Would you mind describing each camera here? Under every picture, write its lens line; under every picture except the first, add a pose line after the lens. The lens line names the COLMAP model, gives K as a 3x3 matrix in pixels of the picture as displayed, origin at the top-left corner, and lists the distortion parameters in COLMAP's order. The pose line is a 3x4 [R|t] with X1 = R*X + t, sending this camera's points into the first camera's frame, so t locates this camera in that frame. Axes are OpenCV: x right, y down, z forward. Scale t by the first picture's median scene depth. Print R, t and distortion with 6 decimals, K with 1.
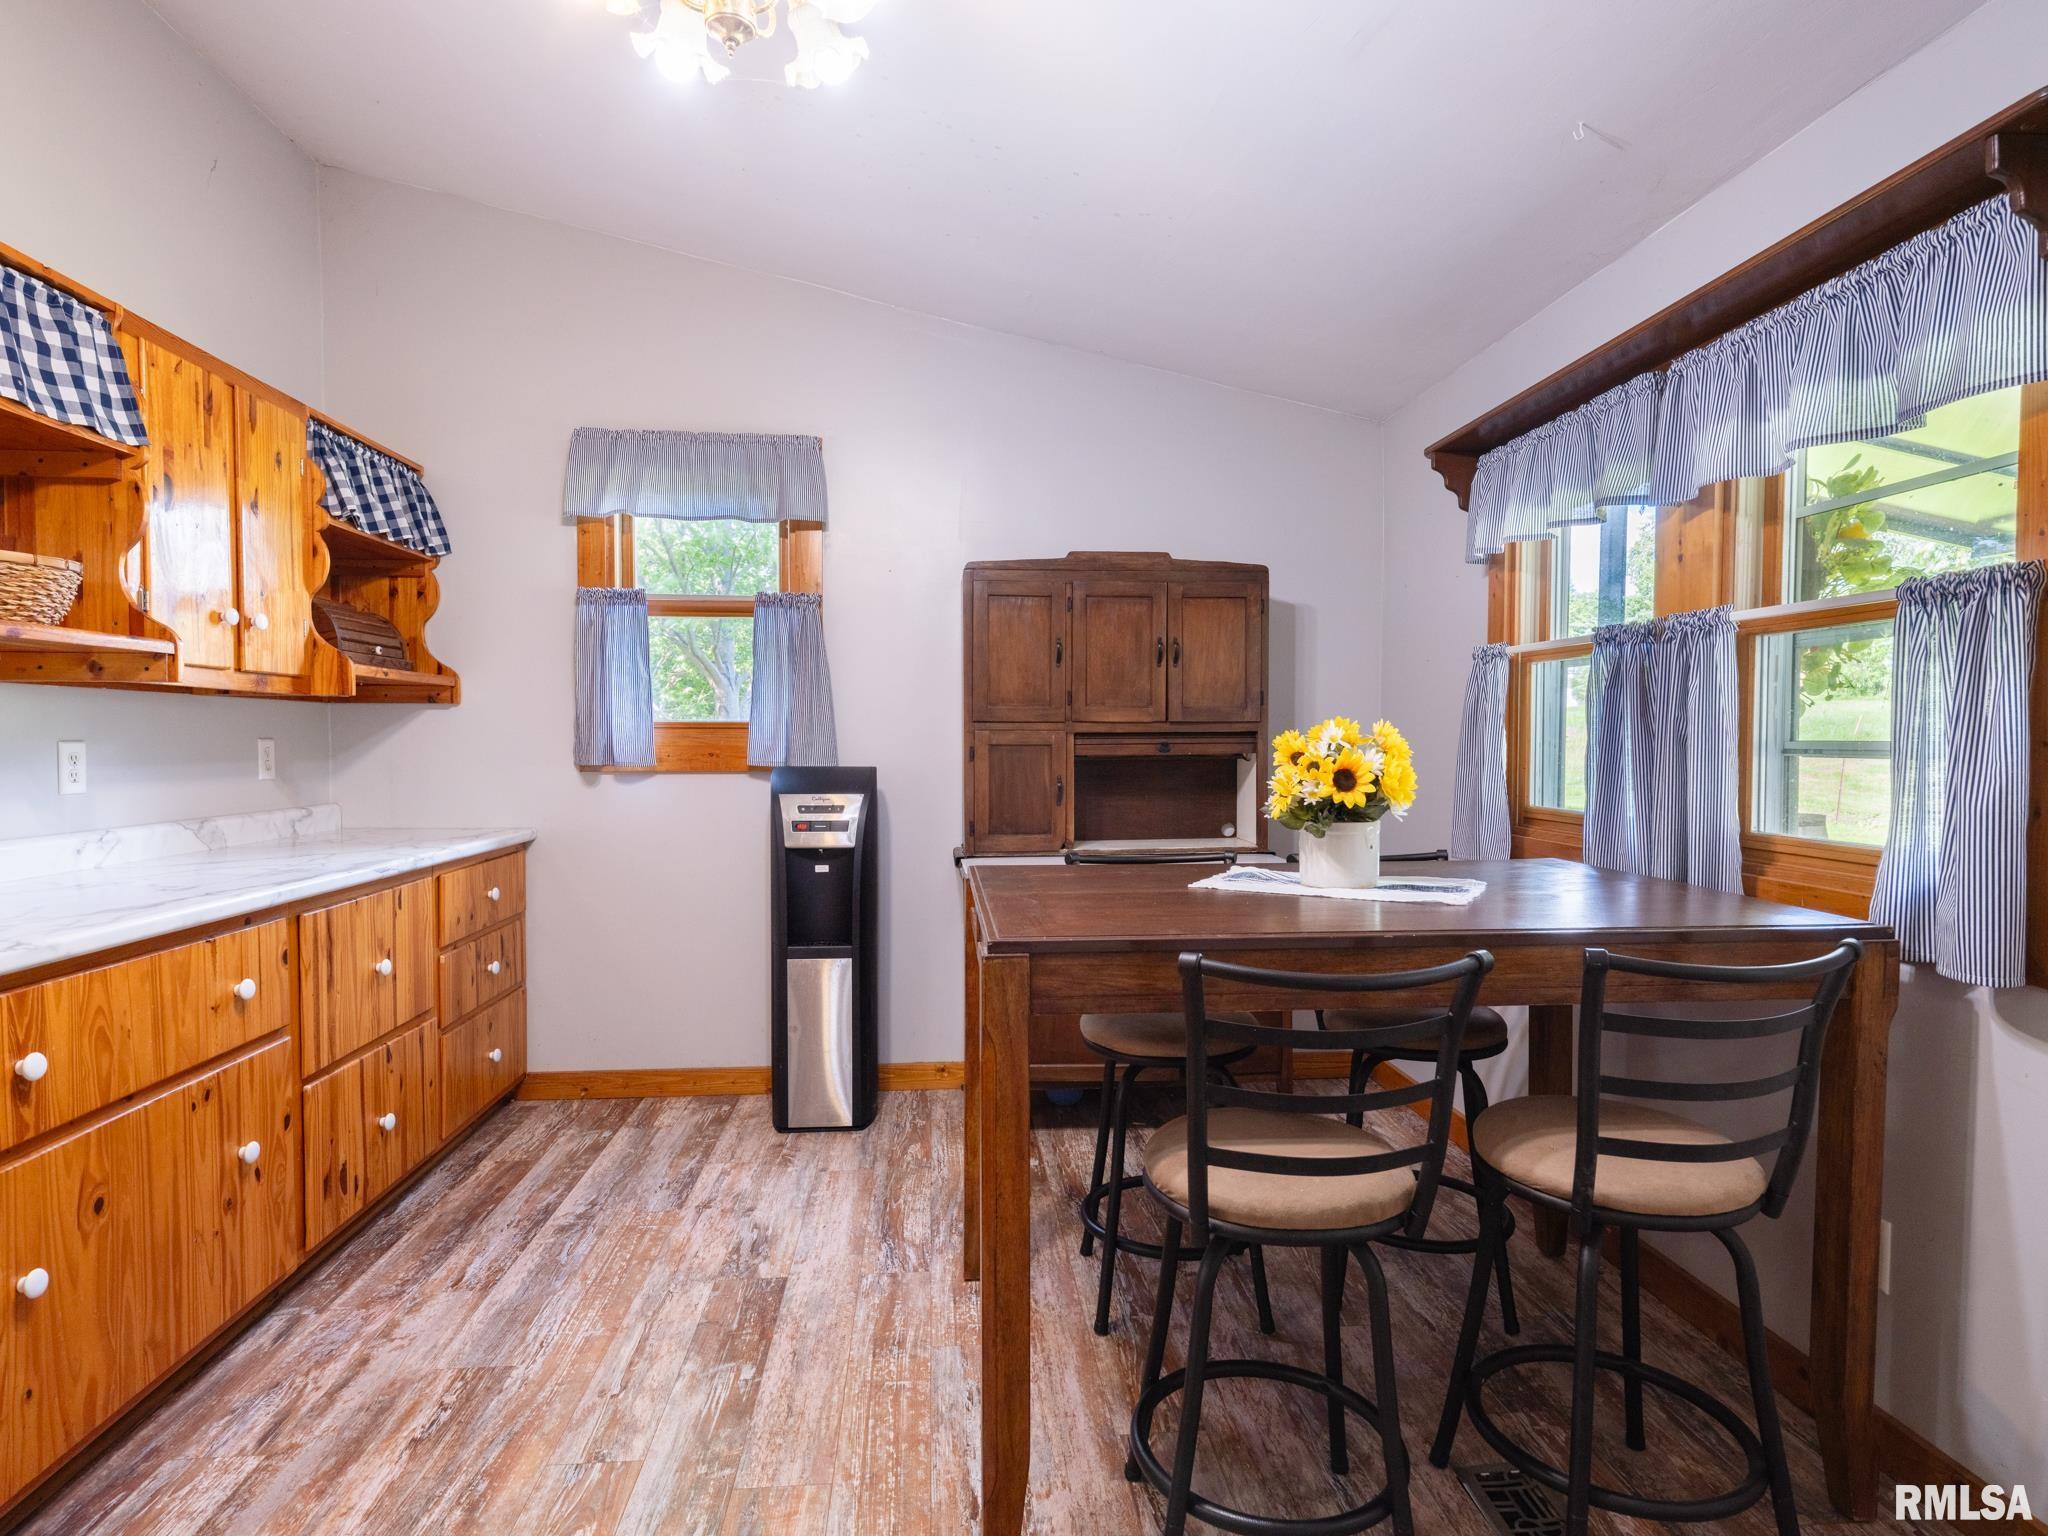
lens RADIAL K [[1109.6, 0, 1024.0], [0, 1109.6, 768.0], [0, 0, 1]] dist [0.001433, -0.001881]
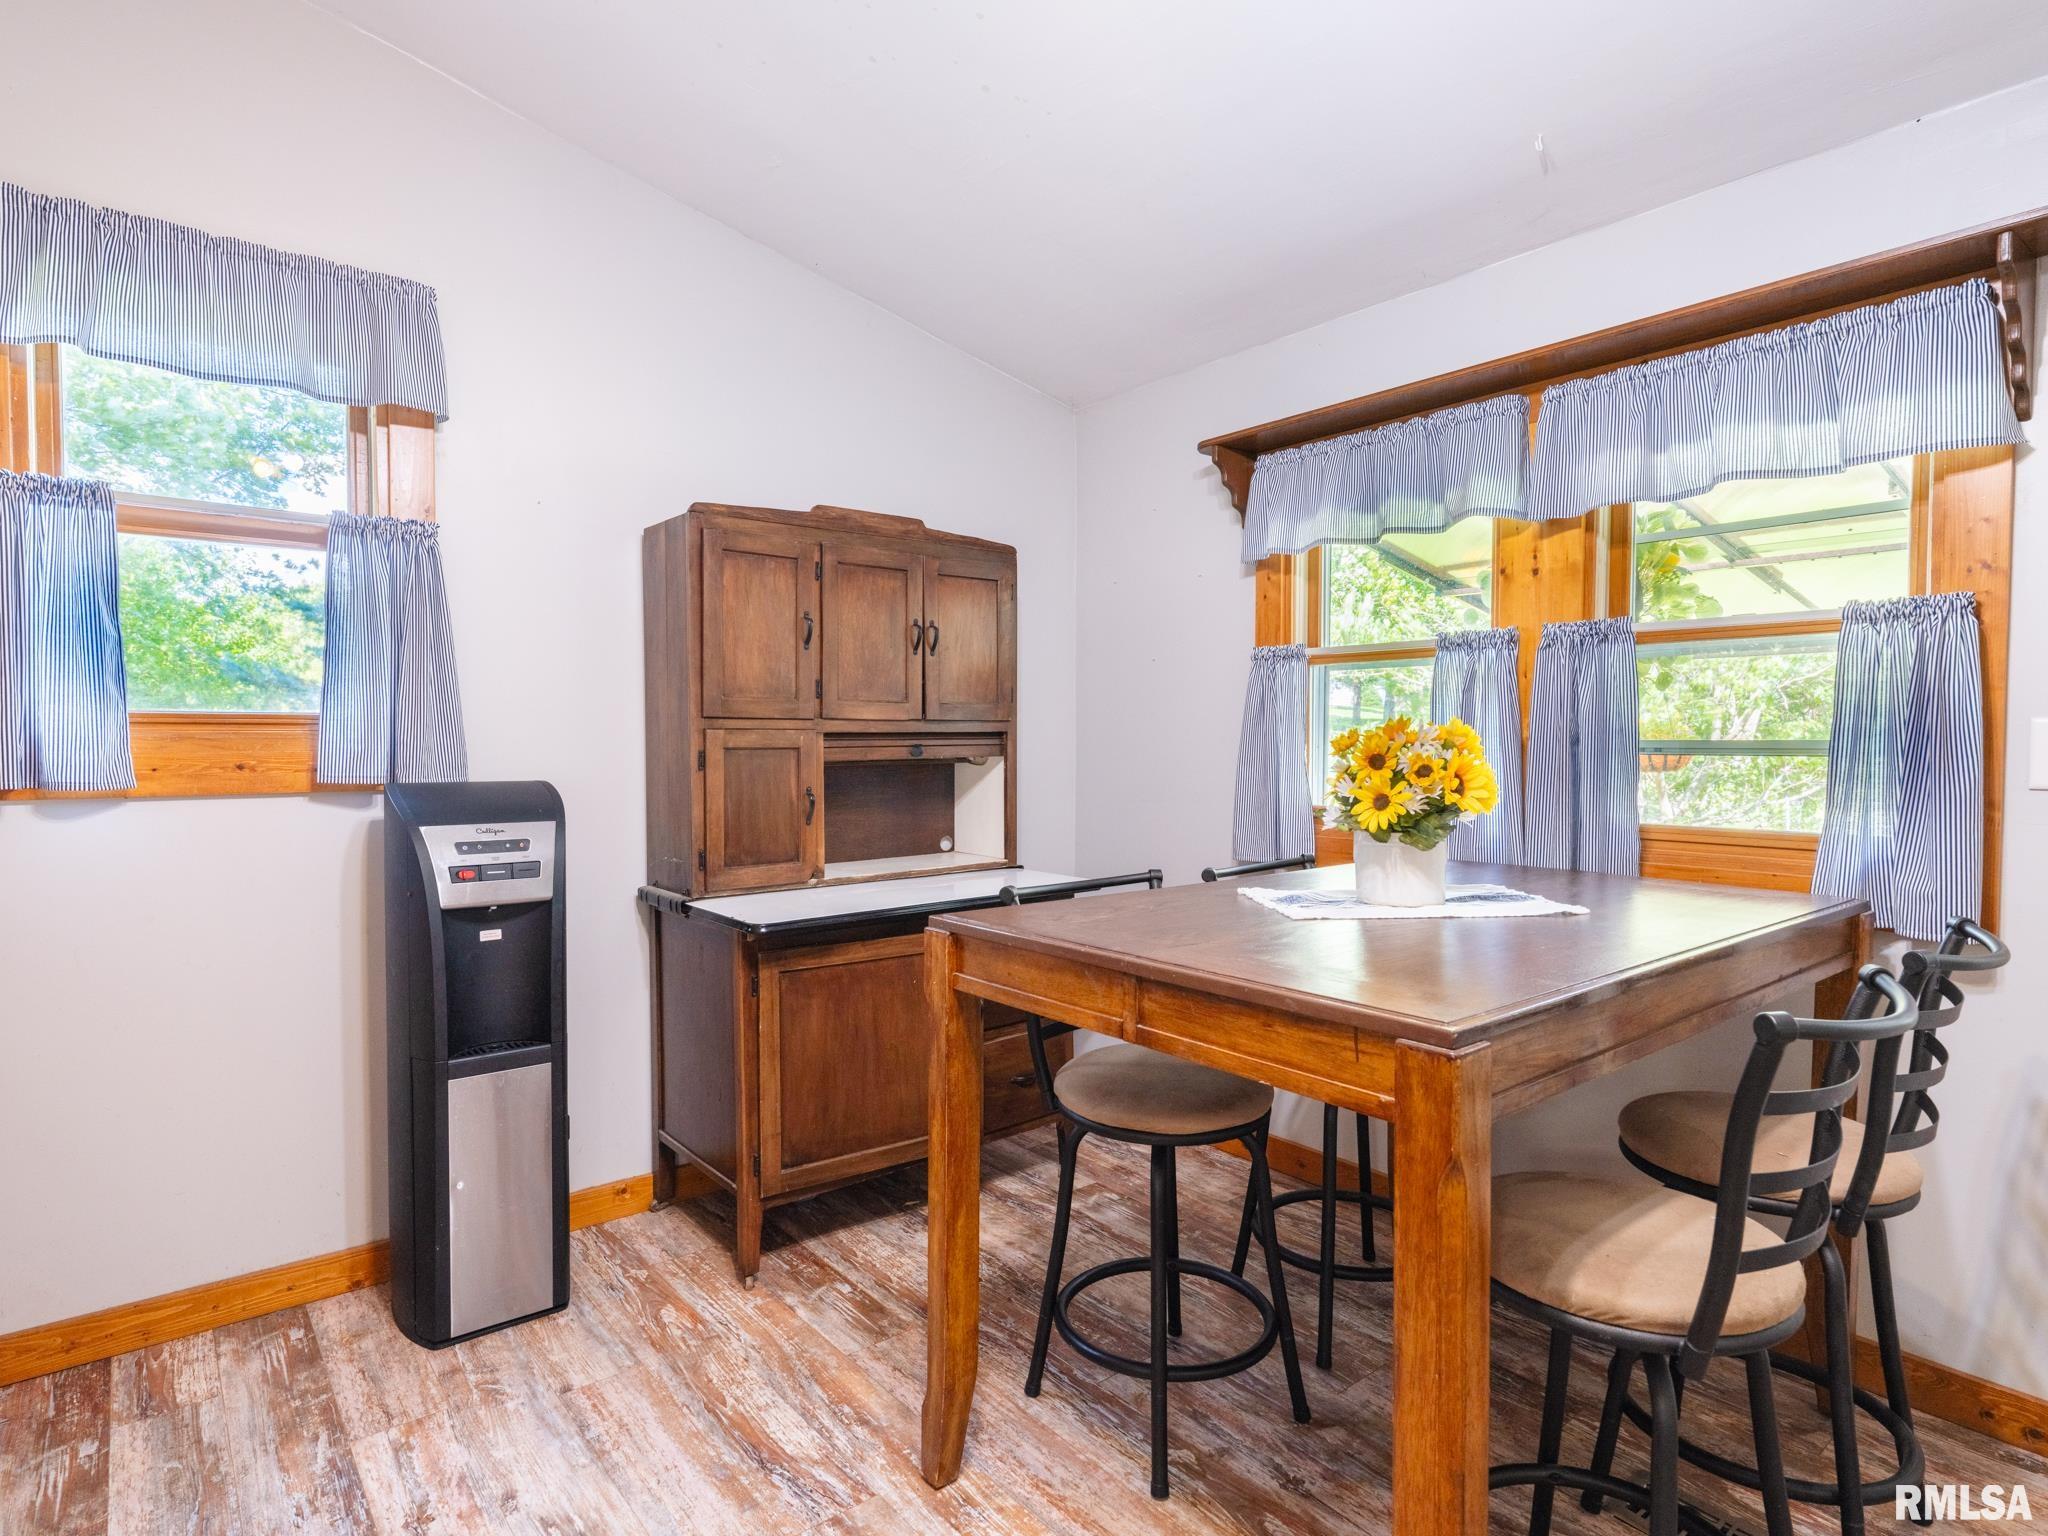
lens RADIAL K [[1109.6, 0, 1024.0], [0, 1109.6, 768.0], [0, 0, 1]] dist [0.001433, -0.001881]
pose [[0.823557, -0.015457, 0.567023, -0.295159], [0.016704, 0.999856, 0.002994, -0.006466], [-0.566988, 0.007006, 0.823696, 0.266846]]
